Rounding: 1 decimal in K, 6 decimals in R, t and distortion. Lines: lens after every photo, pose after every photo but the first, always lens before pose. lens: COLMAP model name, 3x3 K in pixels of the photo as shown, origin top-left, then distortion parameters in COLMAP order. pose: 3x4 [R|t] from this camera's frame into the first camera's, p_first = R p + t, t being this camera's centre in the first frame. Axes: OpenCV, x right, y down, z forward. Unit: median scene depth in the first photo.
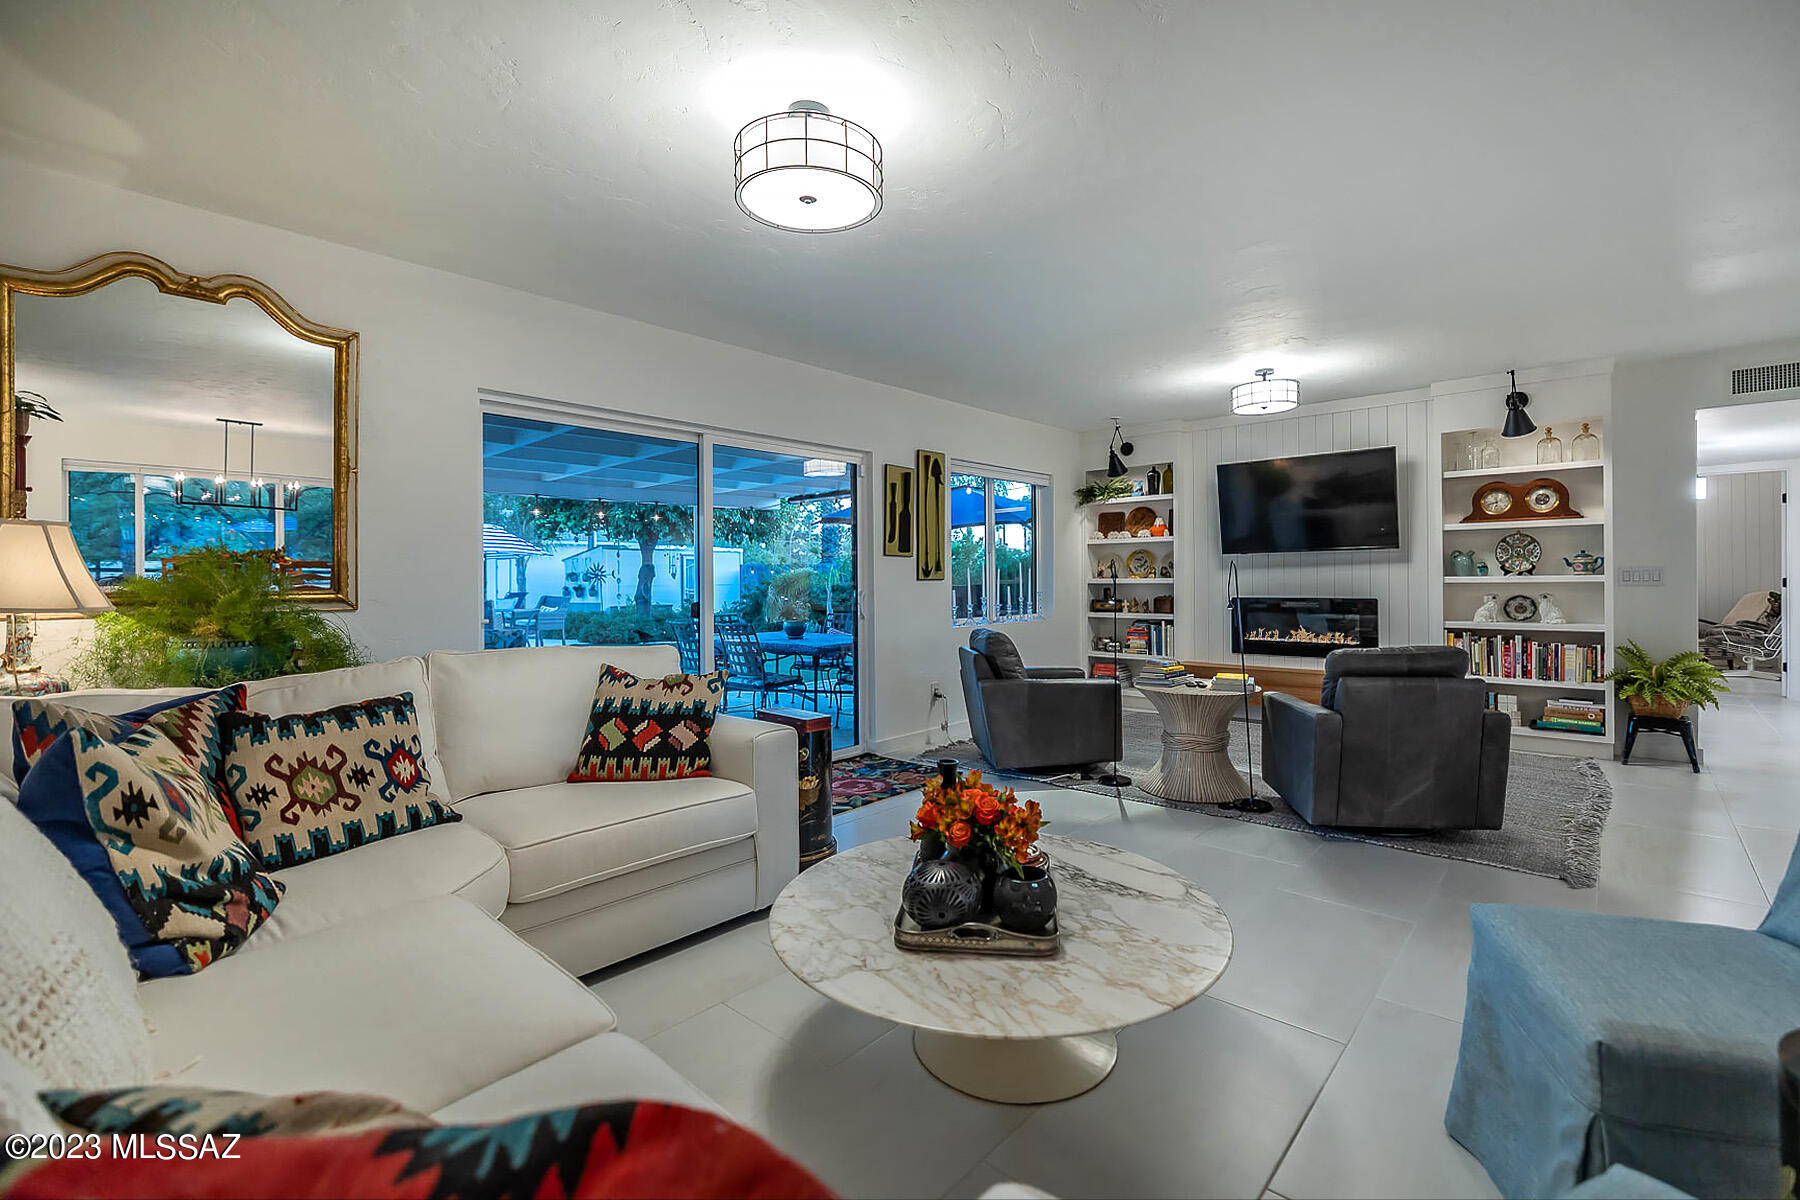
lens RADIAL K [[777.8, 0, 935.7], [0, 777.8, 579.9], [0, 0, 1]] dist [0.001174, -0.000049]
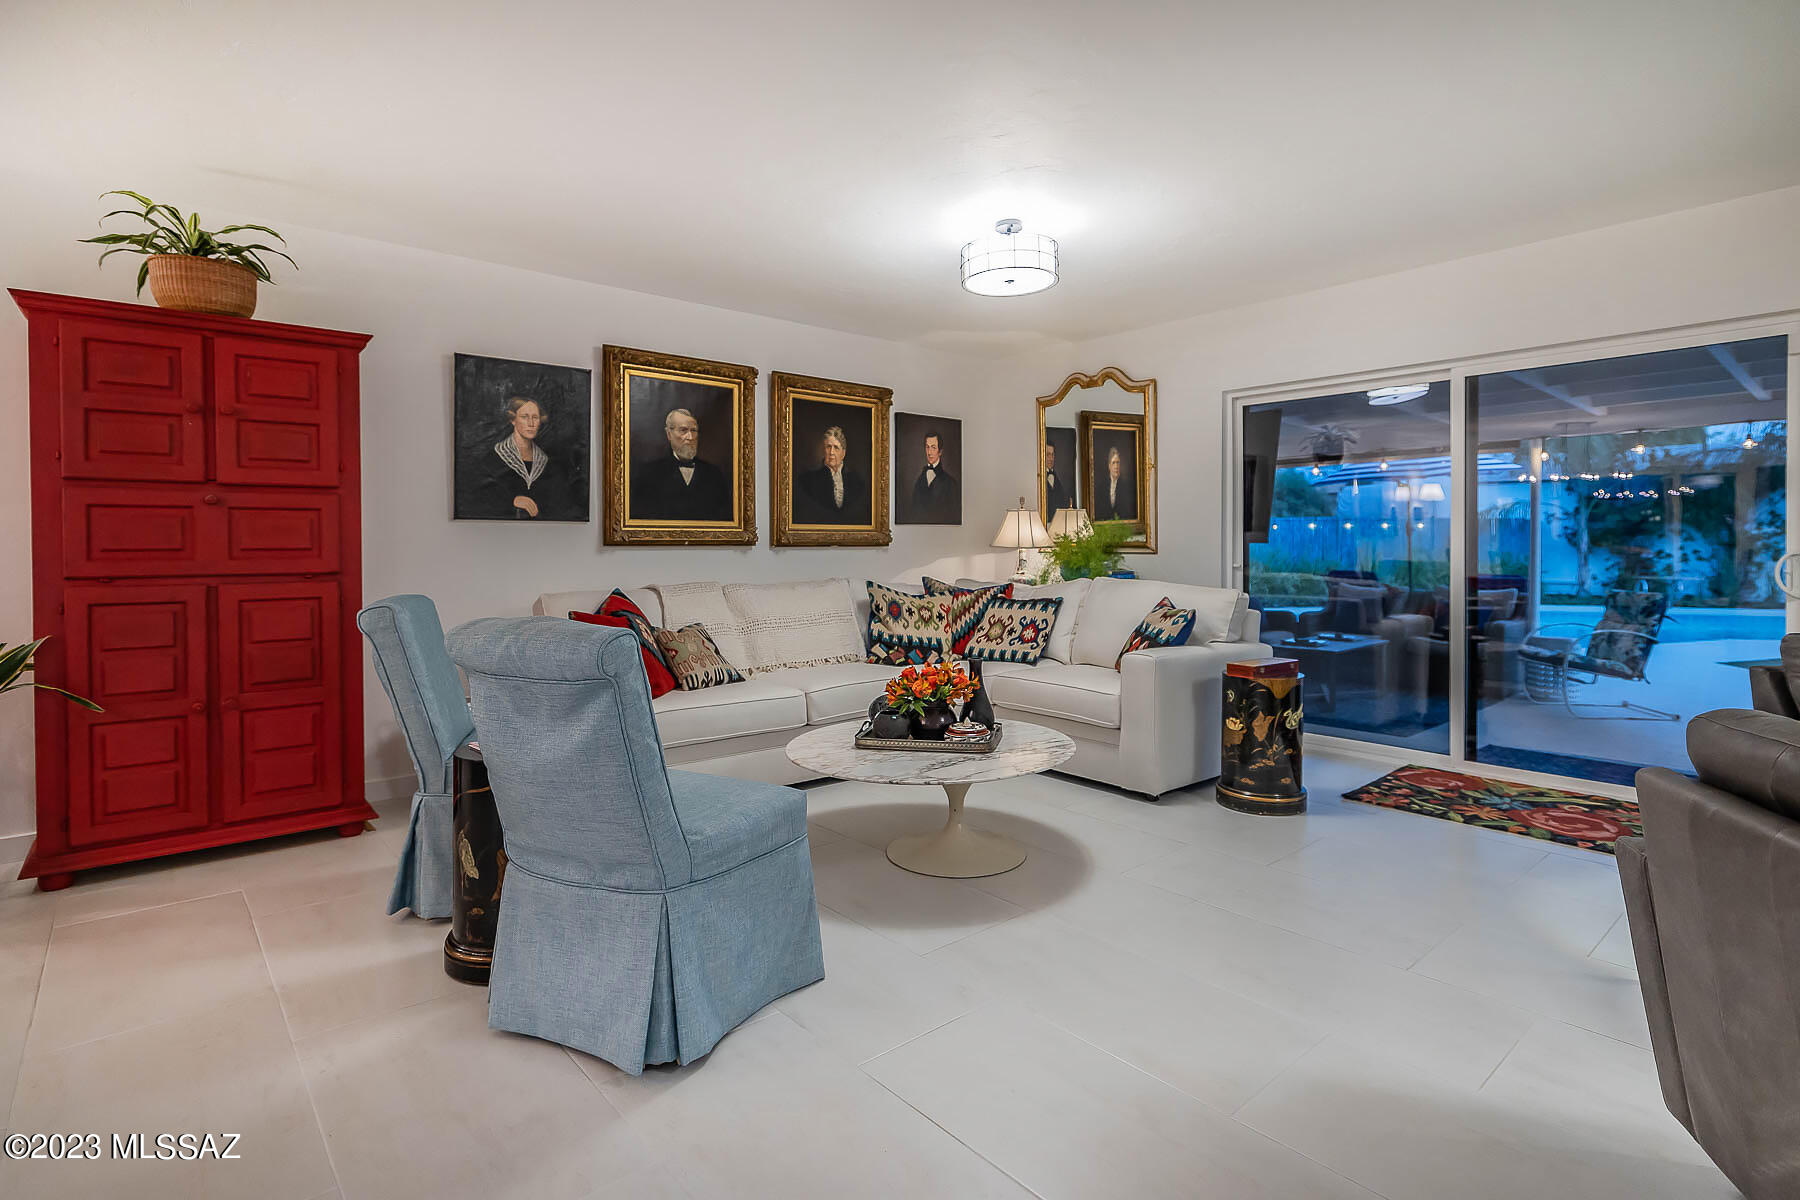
lens RADIAL K [[909.8, 0, 893.9], [0, 909.8, 566.2], [0, 0, 1]] dist [-0.001516, -0.000120]
pose [[-0.150522, 0.031418, -0.988107, 0.643997], [0.001492, 0.999501, 0.031553, 0.002407], [0.988605, 0.003276, -0.150494, 0.412820]]
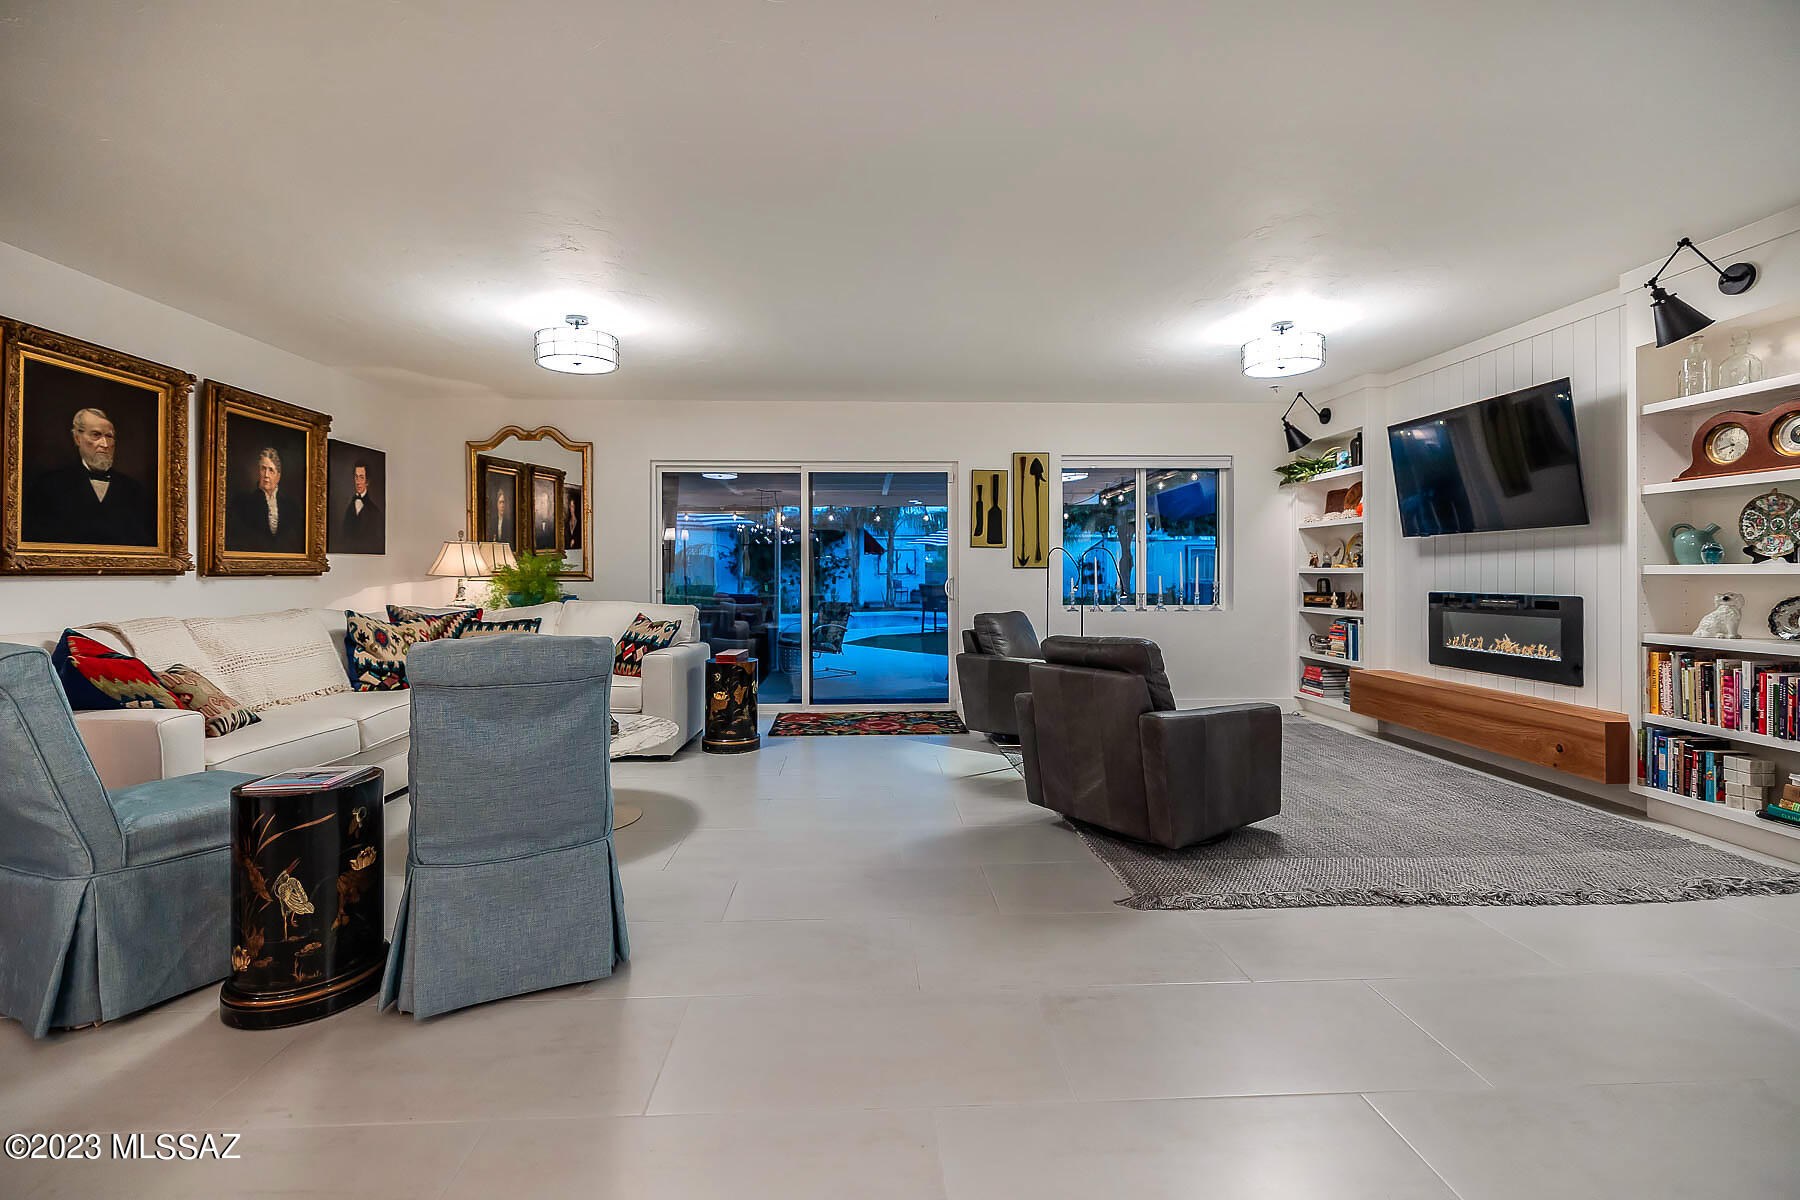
lens RADIAL K [[788.7, 0, 923.6], [0, 788.7, 577.4], [0, 0, 1]] dist [0.001704, -0.000102]
pose [[0.700673, 0.010915, -0.713399, 0.712430], [-0.004640, 0.999932, 0.010742, 0.001949], [0.713468, -0.004217, 0.700675, 0.101852]]
